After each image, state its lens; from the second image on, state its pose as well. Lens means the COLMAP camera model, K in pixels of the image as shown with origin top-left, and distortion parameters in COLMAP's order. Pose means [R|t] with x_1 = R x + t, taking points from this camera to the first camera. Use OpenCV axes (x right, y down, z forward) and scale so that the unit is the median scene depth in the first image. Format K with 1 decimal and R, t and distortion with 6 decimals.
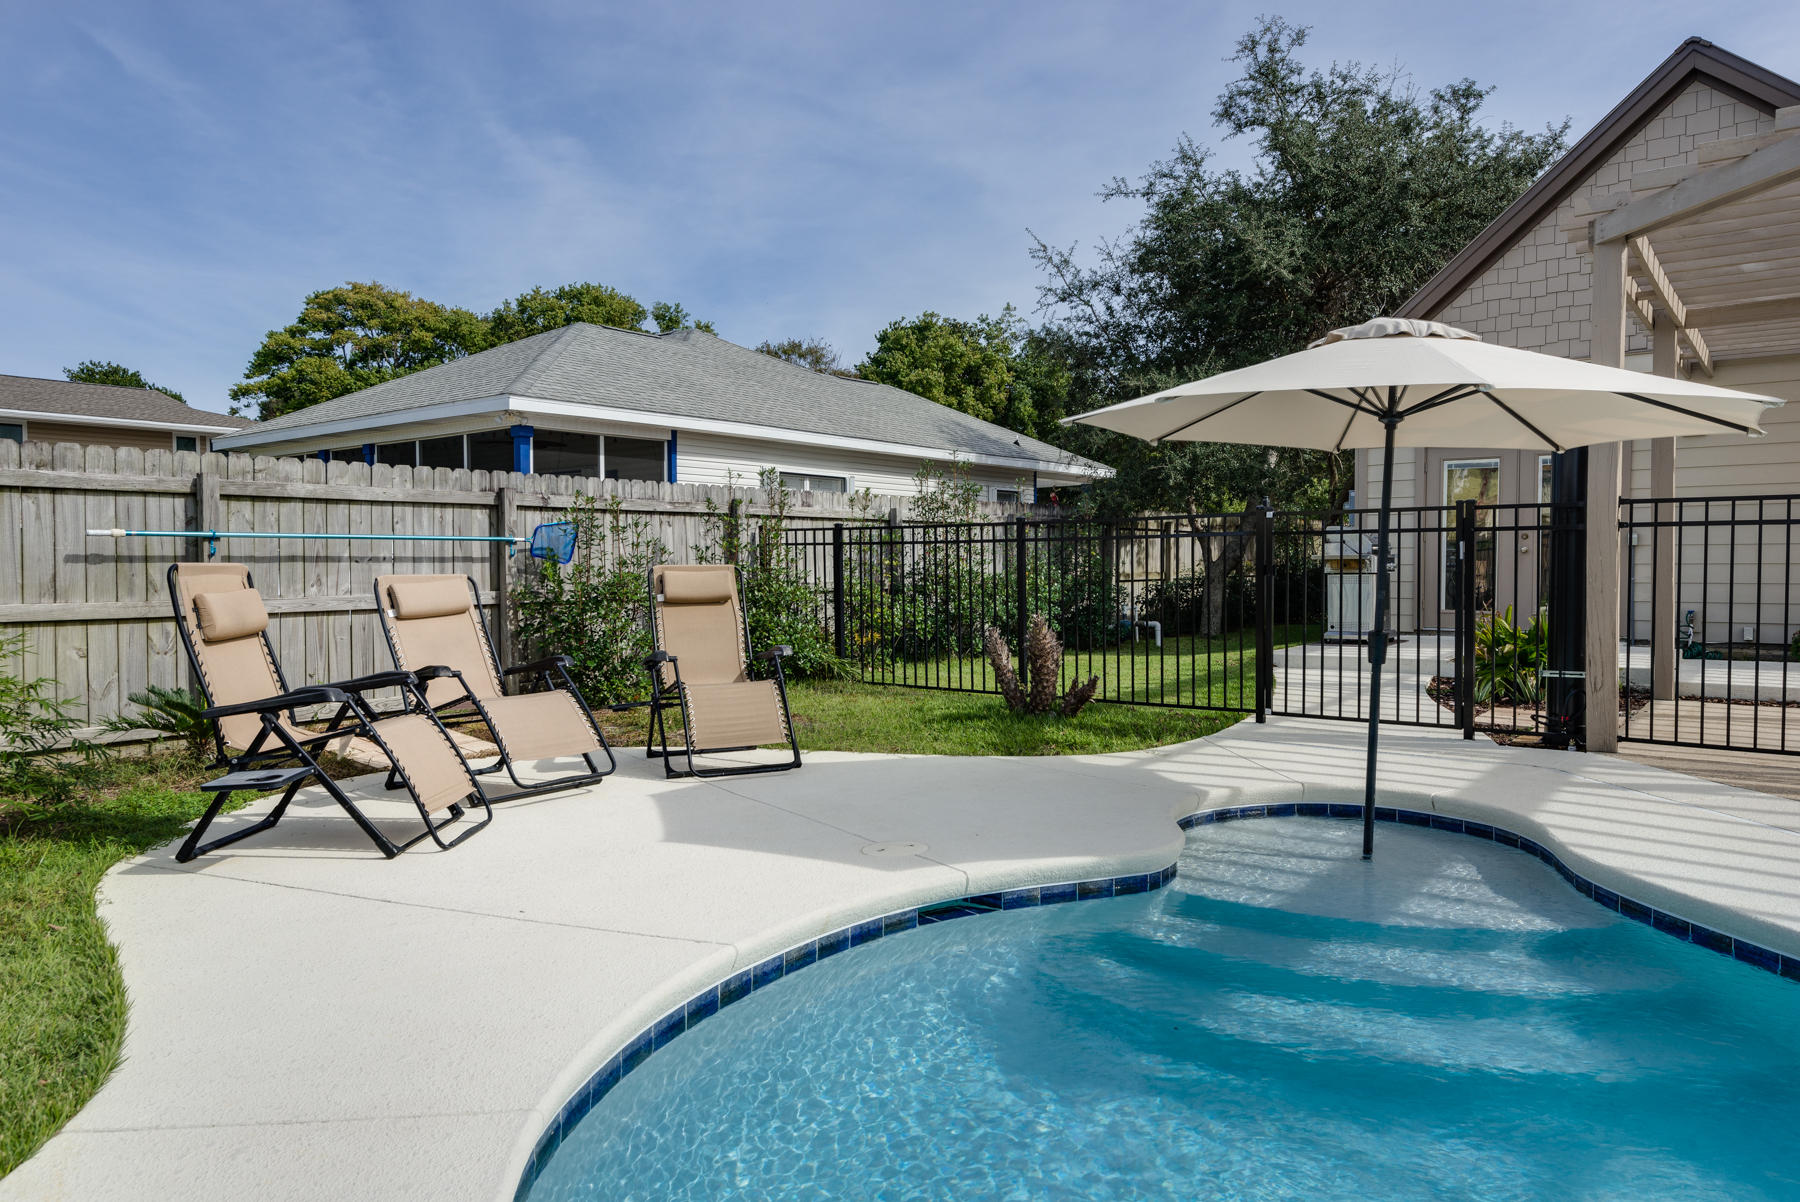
lens RADIAL K [[1168.2, 0, 900.0], [0, 1168.2, 601.0], [0, 0, 1]] dist [-0.003786, -0.001917]
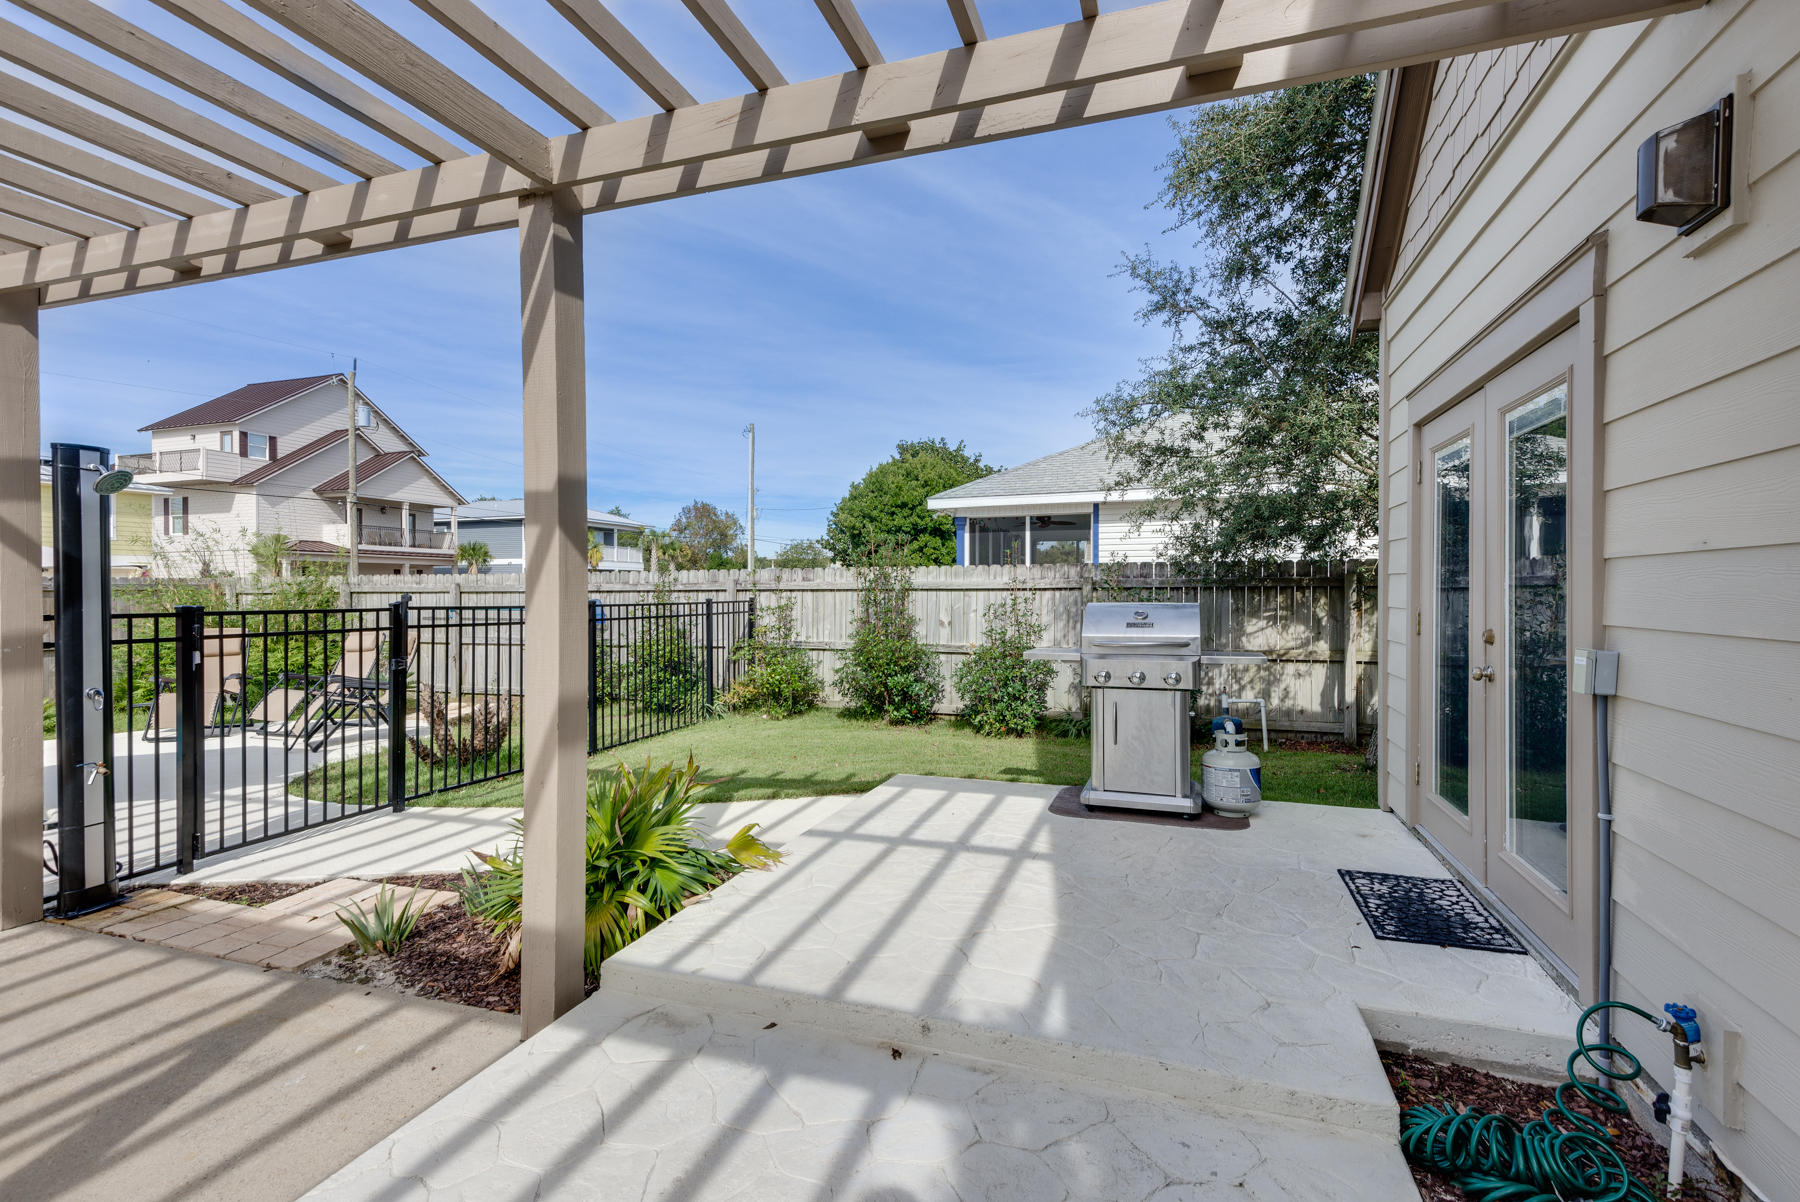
lens RADIAL K [[806.5, 0, 905.3], [0, 806.5, 587.5], [0, 0, 1]] dist [-0.001889, -0.000487]
pose [[0.310151, -0.000107, -0.950687, 1.129313], [-0.029370, 0.999522, -0.009694, -0.099372], [0.950234, 0.030929, 0.309999, 1.198377]]
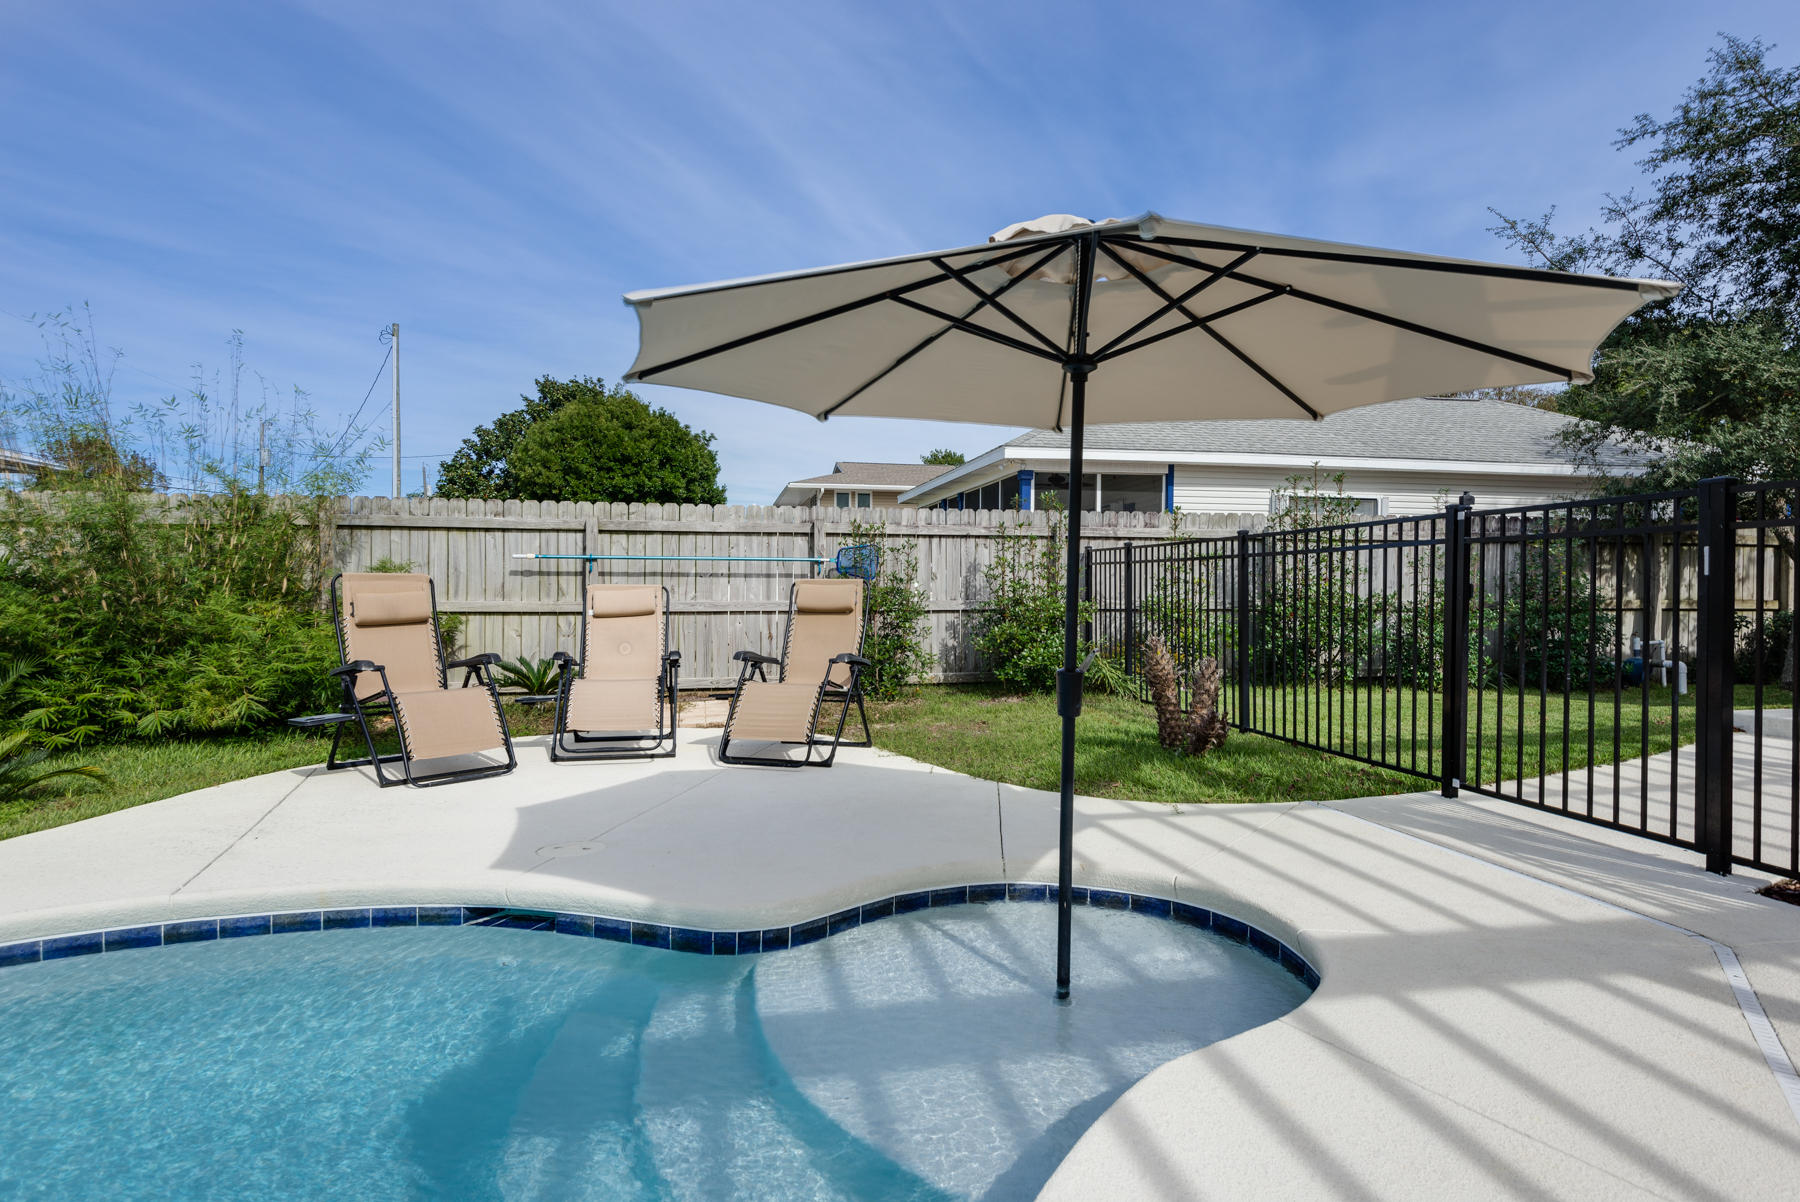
lens RADIAL K [[936.9, 0, 899.6], [0, 936.9, 593.1], [0, 0, 1]] dist [0.002833, -0.000590]
pose [[0.754904, 0.013627, -0.655693, 0.434462], [-0.030092, 0.999451, -0.013874, -0.006001], [0.655144, 0.030205, 0.754900, 0.323785]]
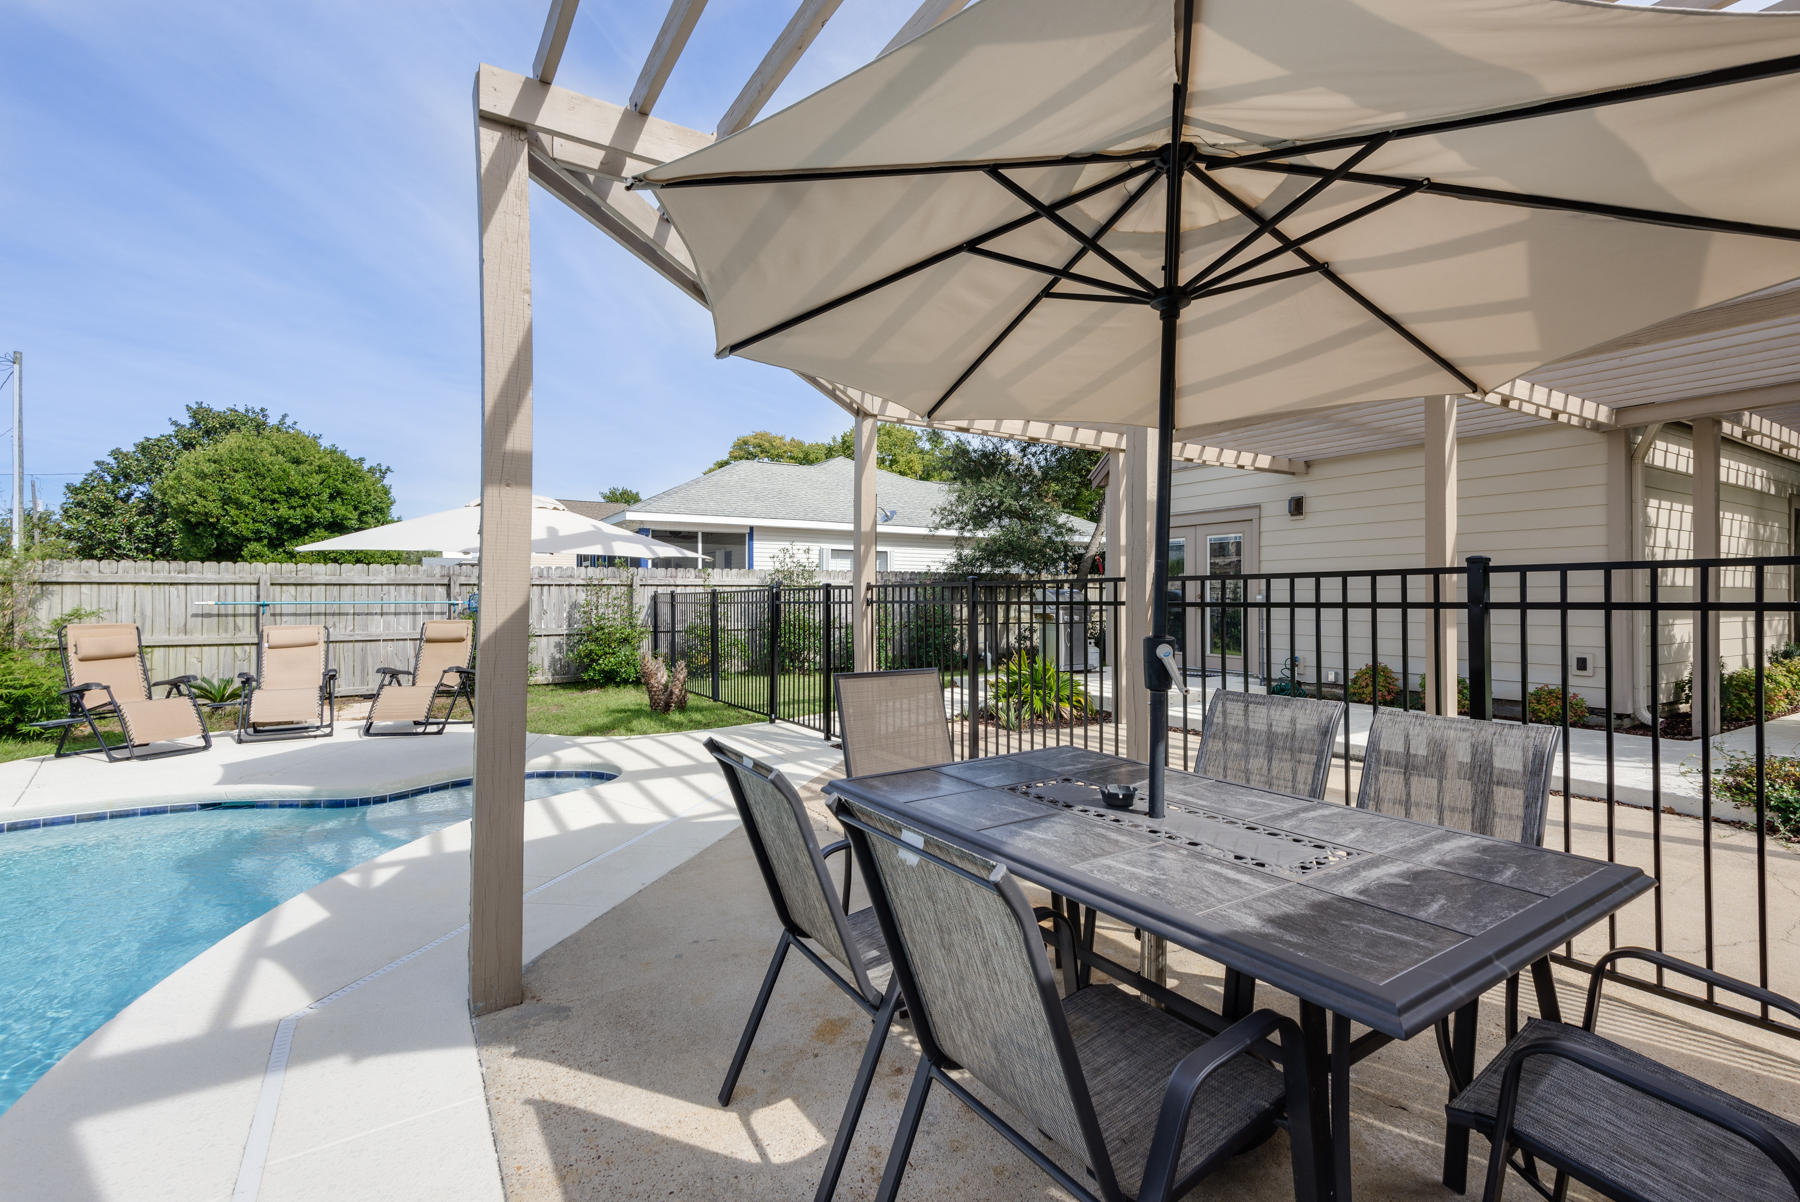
lens RADIAL K [[806.5, 0, 905.3], [0, 806.5, 587.5], [0, 0, 1]] dist [-0.001889, -0.000487]
pose [[0.940202, -0.001371, -0.340615, 0.855221], [-0.014373, 0.998941, -0.043696, -0.034994], [0.340314, 0.045978, 0.939187, 0.046143]]
